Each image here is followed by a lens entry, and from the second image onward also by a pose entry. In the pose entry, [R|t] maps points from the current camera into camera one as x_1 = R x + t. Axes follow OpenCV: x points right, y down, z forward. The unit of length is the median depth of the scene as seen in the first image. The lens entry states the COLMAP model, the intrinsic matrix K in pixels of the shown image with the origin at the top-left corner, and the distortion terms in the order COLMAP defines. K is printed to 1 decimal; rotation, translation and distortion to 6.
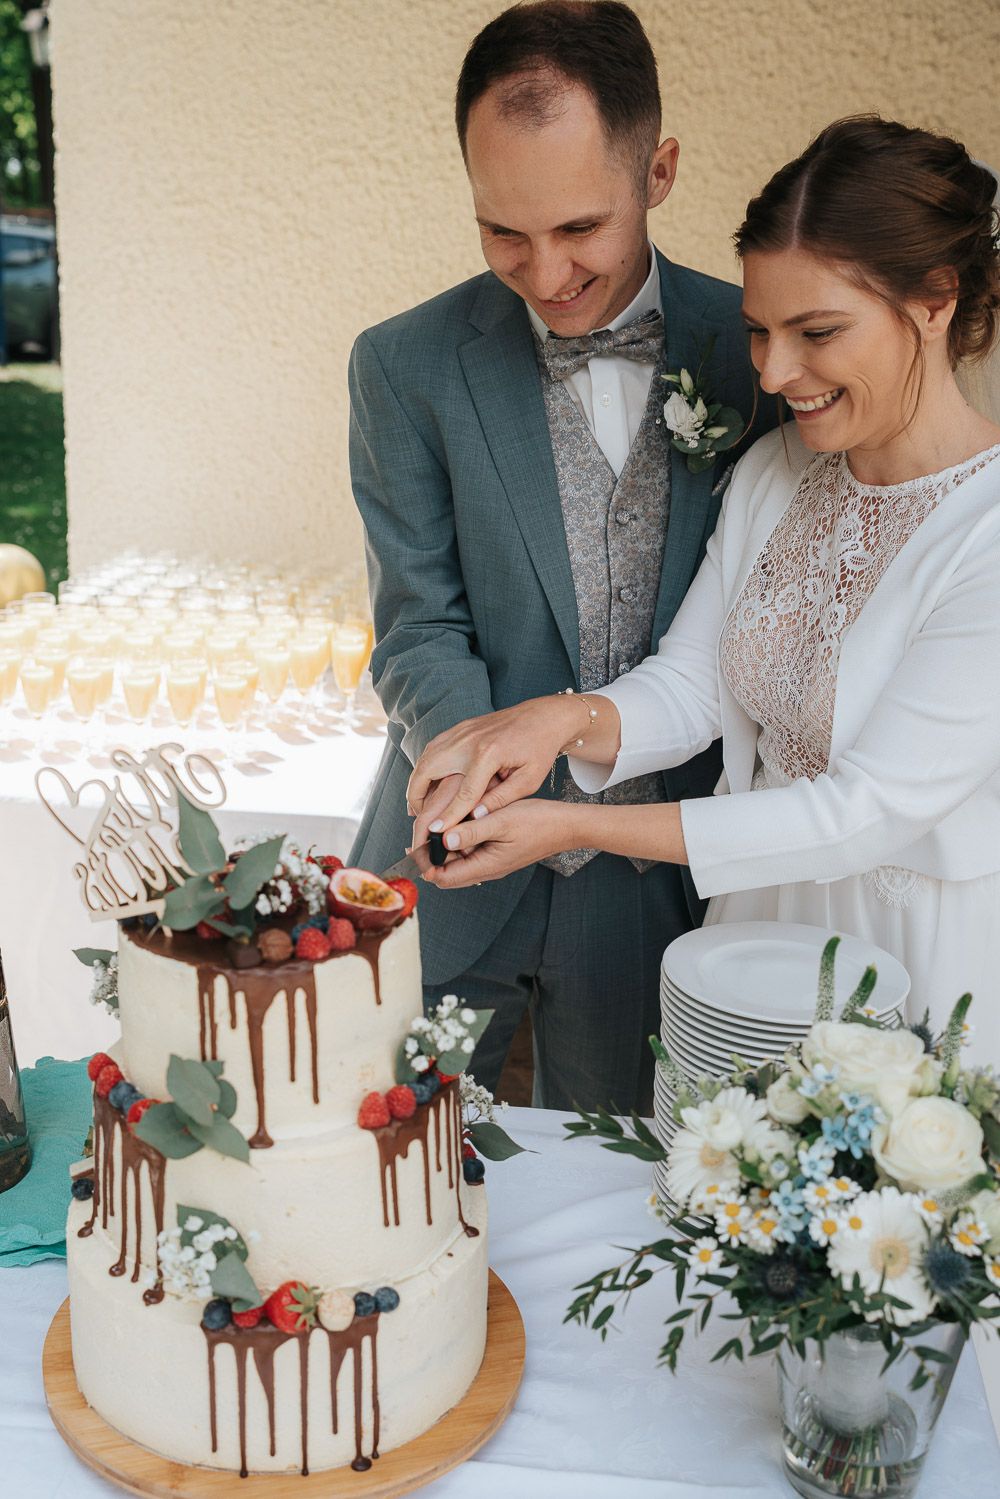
lens RADIAL K [[1362.7, 0, 500.0], [0, 1362.7, 749.5], [0, 0, 1]] dist [-0.166666, 0.178922]
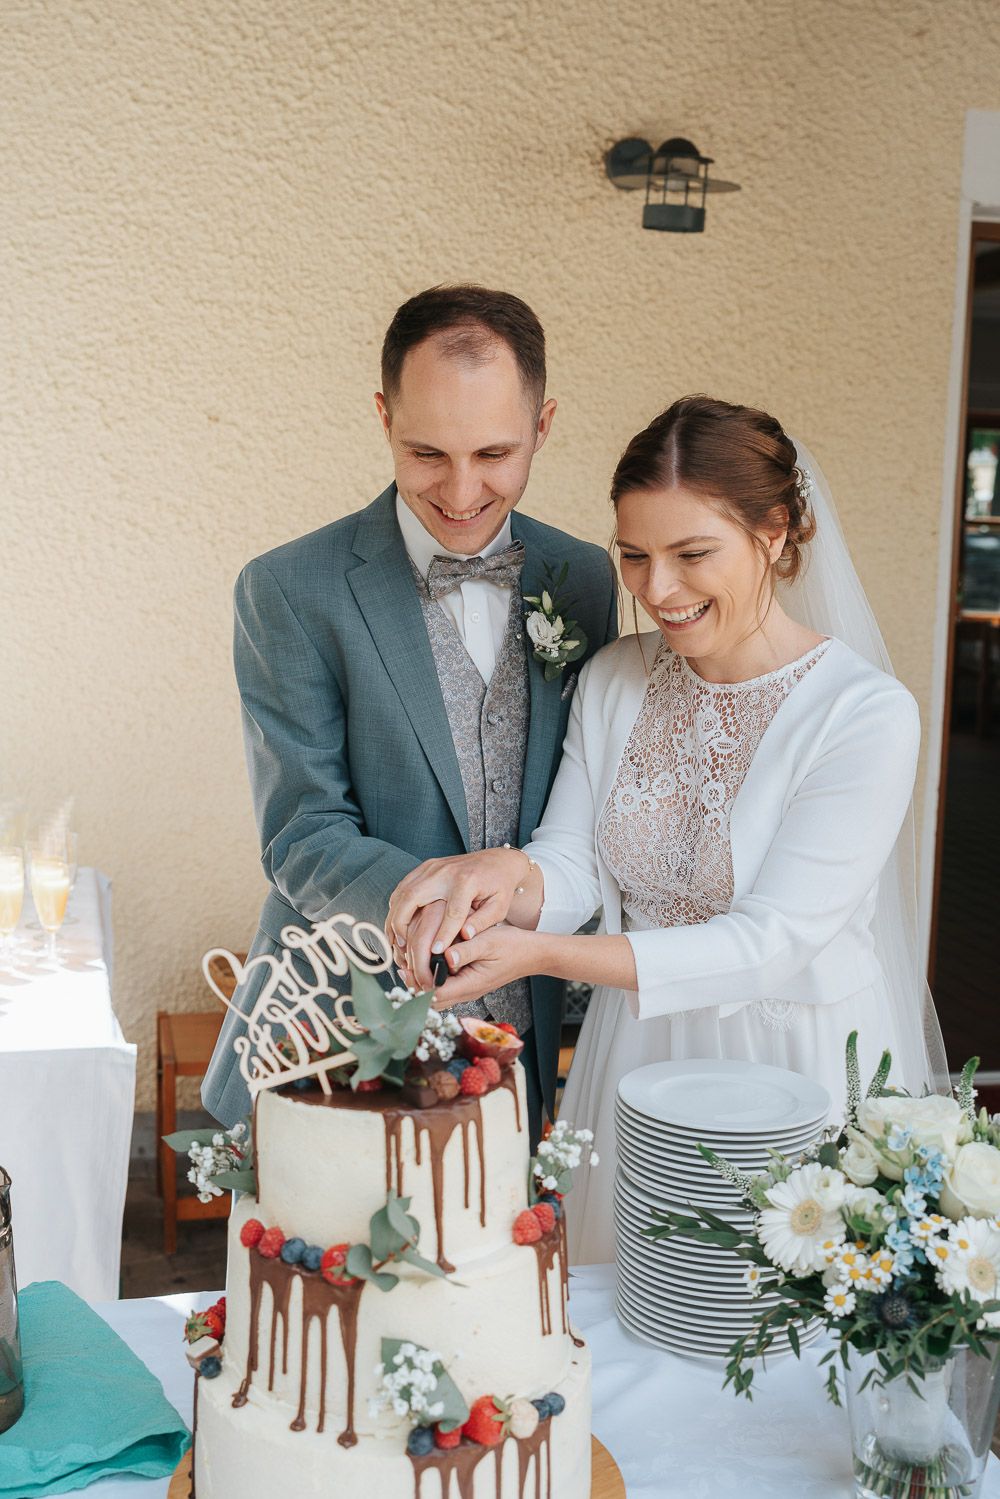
lens RADIAL K [[1404.4, 0, 382.0], [0, 1404.4, 746.6], [0, 0, 1]] dist [-0.318223, 0.457940]
pose [[0.962235, -0.033900, 0.270103, -0.349728], [0.082507, 0.981862, -0.170701, 0.041922], [-0.259417, 0.186539, 0.947579, -0.069401]]
